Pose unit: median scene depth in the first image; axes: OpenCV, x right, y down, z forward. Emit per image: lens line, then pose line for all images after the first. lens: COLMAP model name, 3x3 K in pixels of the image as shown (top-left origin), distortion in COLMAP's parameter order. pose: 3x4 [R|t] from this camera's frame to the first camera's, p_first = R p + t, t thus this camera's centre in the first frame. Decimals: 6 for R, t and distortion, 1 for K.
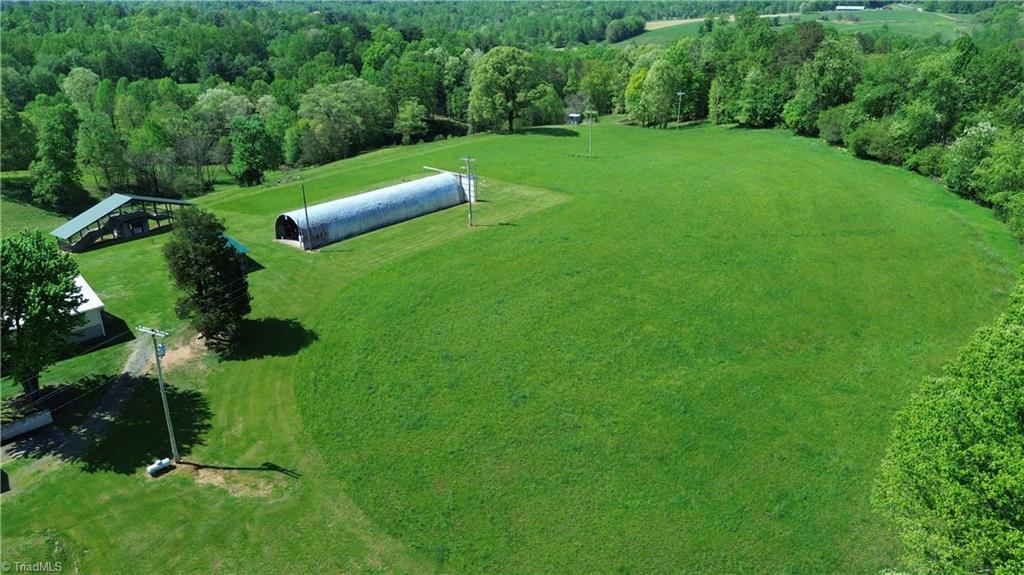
lens RADIAL K [[710.2, 0, 512.0], [0, 710.2, 287.5], [0, 0, 1]] dist [0.059407, -0.056481]
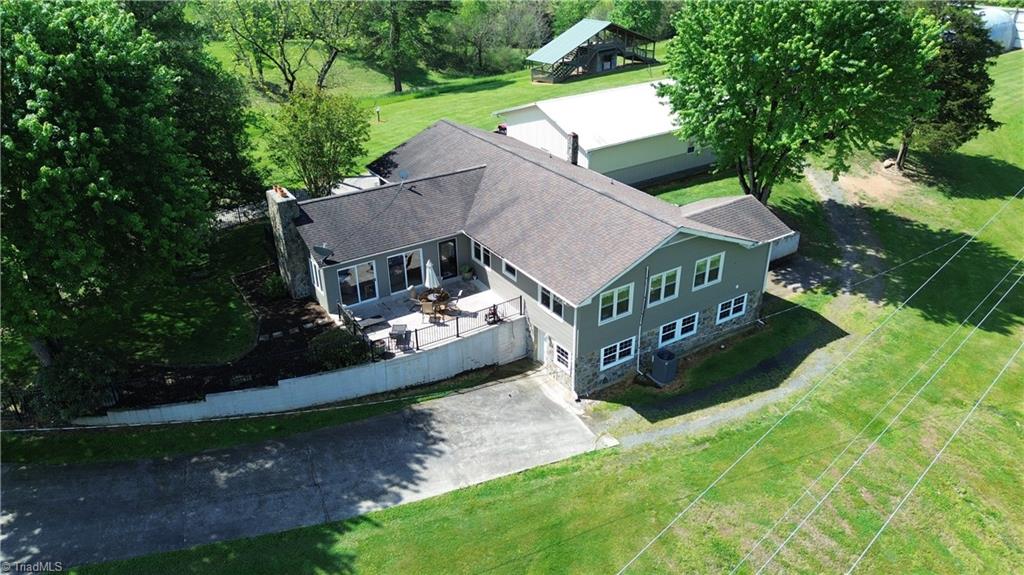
lens RADIAL K [[710.2, 0, 512.0], [0, 710.2, 287.5], [0, 0, 1]] dist [0.059407, -0.056481]
pose [[0.976653, 0.095472, -0.192443, -0.308324], [-0.077865, 0.992226, 0.097080, 0.070595], [0.200215, -0.079829, 0.976494, 0.109595]]
